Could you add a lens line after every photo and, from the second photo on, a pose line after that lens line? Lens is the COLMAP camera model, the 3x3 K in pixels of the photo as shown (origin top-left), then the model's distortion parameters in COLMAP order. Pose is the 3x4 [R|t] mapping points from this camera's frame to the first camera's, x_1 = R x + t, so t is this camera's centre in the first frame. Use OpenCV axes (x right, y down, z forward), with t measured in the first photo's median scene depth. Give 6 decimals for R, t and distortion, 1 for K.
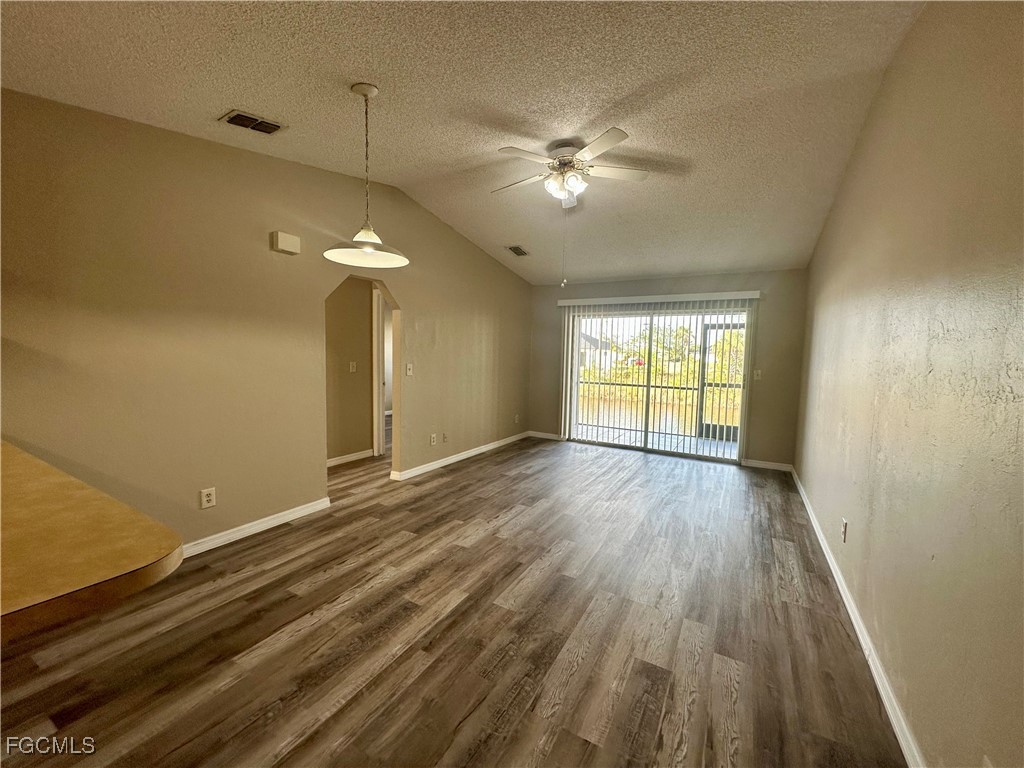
lens RADIAL K [[409.0, 0, 512.0], [0, 409.0, 384.0], [0, 0, 1]] dist [-0.001751, 0.000577]
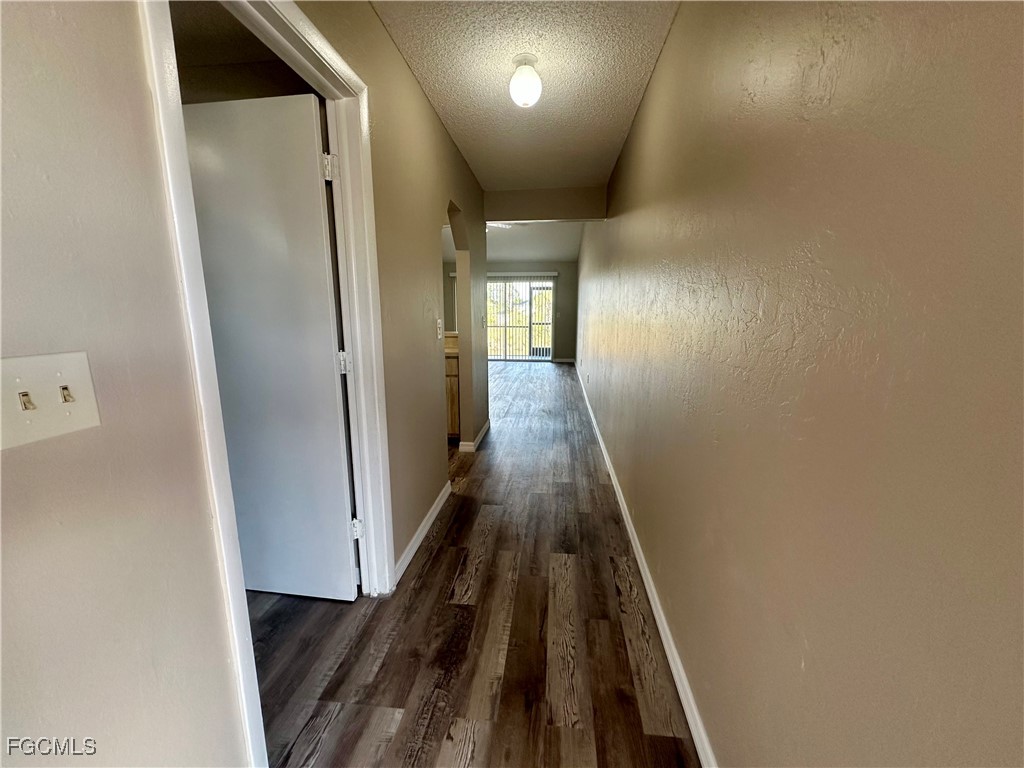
lens RADIAL K [[409.0, 0, 512.0], [0, 409.0, 384.0], [0, 0, 1]] dist [-0.001751, 0.000577]
pose [[0.917047, -0.094587, 0.387399, -0.567571], [0.052486, 0.991640, 0.117876, 0.089806], [-0.395310, -0.087765, 0.914346, -1.061335]]
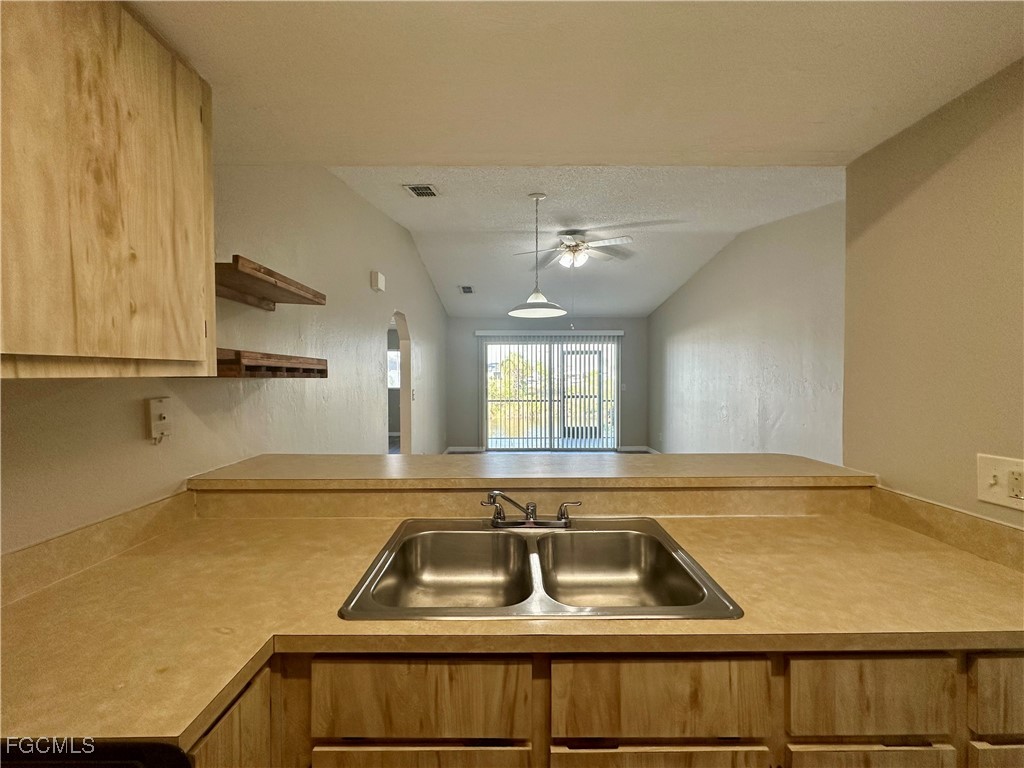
lens RADIAL K [[409.0, 0, 512.0], [0, 409.0, 384.0], [0, 0, 1]] dist [-0.001751, 0.000577]
pose [[0.861263, -0.035276, 0.506934, -0.685112], [0.059839, 0.997687, -0.032237, -0.015961], [-0.504624, 0.058099, 0.861382, -0.083902]]
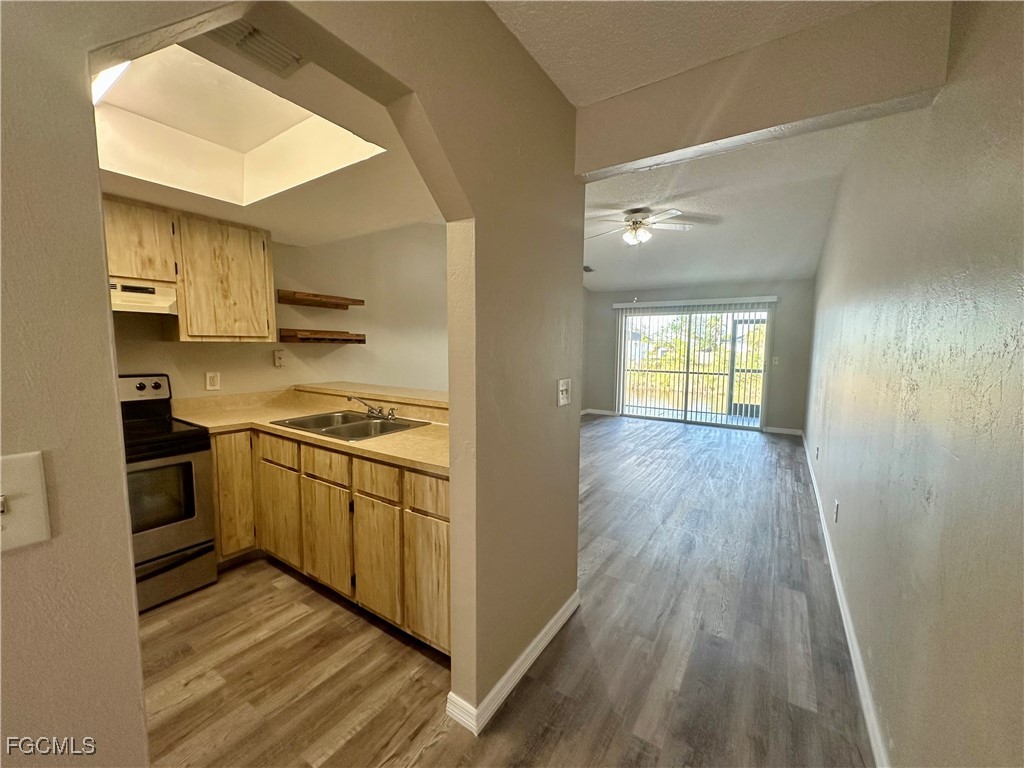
lens RADIAL K [[409.0, 0, 512.0], [0, 409.0, 384.0], [0, 0, 1]] dist [-0.001751, 0.000577]
pose [[0.997926, -0.007322, -0.063956, -0.208677], [0.008500, 0.999799, 0.018170, 0.027532], [0.063810, -0.018676, 0.997787, -0.485210]]
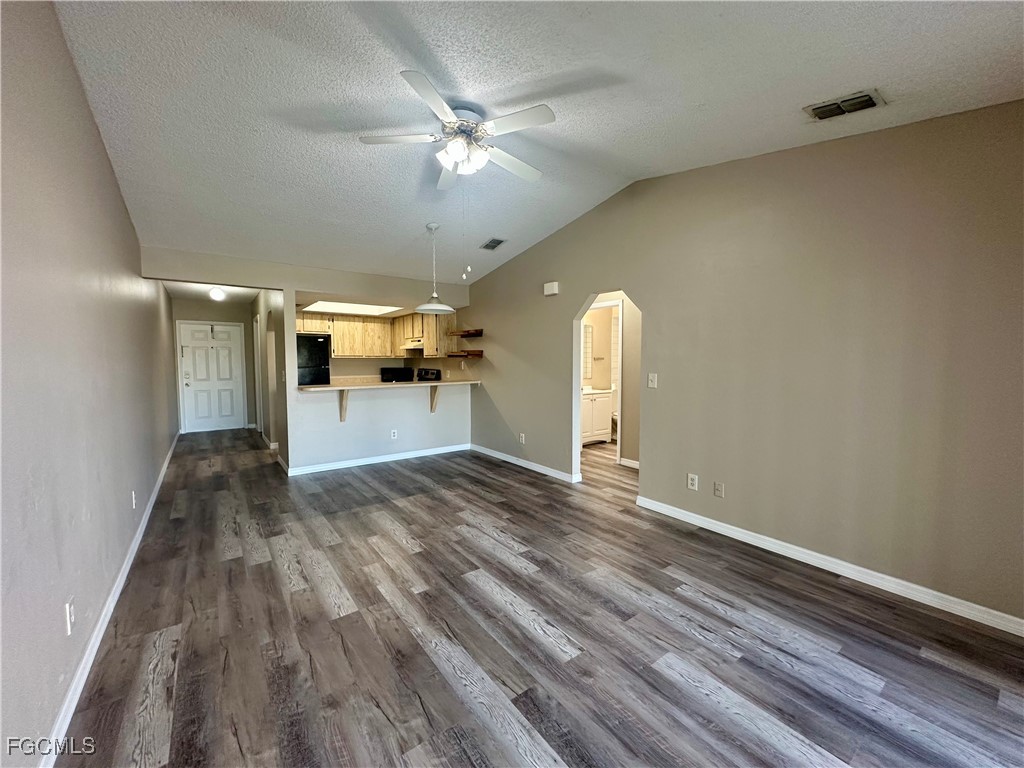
lens RADIAL K [[407.0, 0, 512.0], [0, 407.0, 384.0], [0, 0, 1]] dist [-0.002430, -0.000014]
pose [[-0.399511, 0.035638, -0.916036, 0.754176], [-0.076380, 0.994476, 0.072001, -0.079844], [0.913541, 0.098732, -0.394582, 1.268638]]
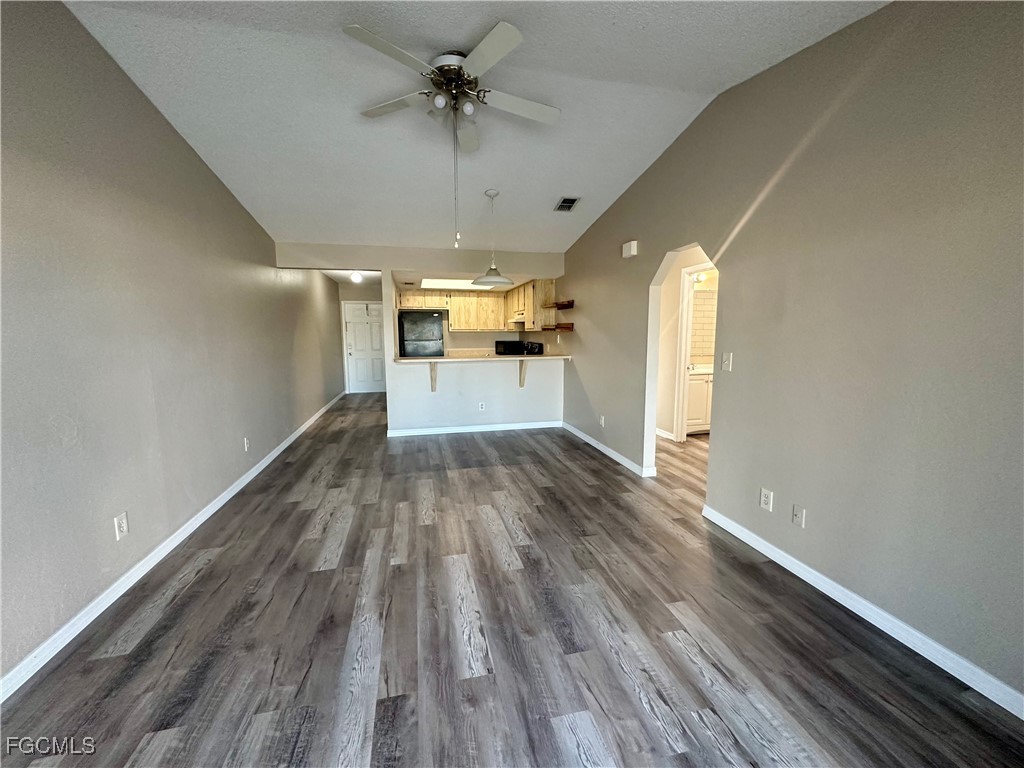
lens RADIAL K [[407.0, 0, 512.0], [0, 407.0, 384.0], [0, 0, 1]] dist [-0.002430, -0.000014]
pose [[-0.729676, 0.069536, -0.680248, 0.520699], [-0.062605, 0.983844, 0.167724, -0.104424], [0.680921, 0.164971, -0.713534, 1.467246]]
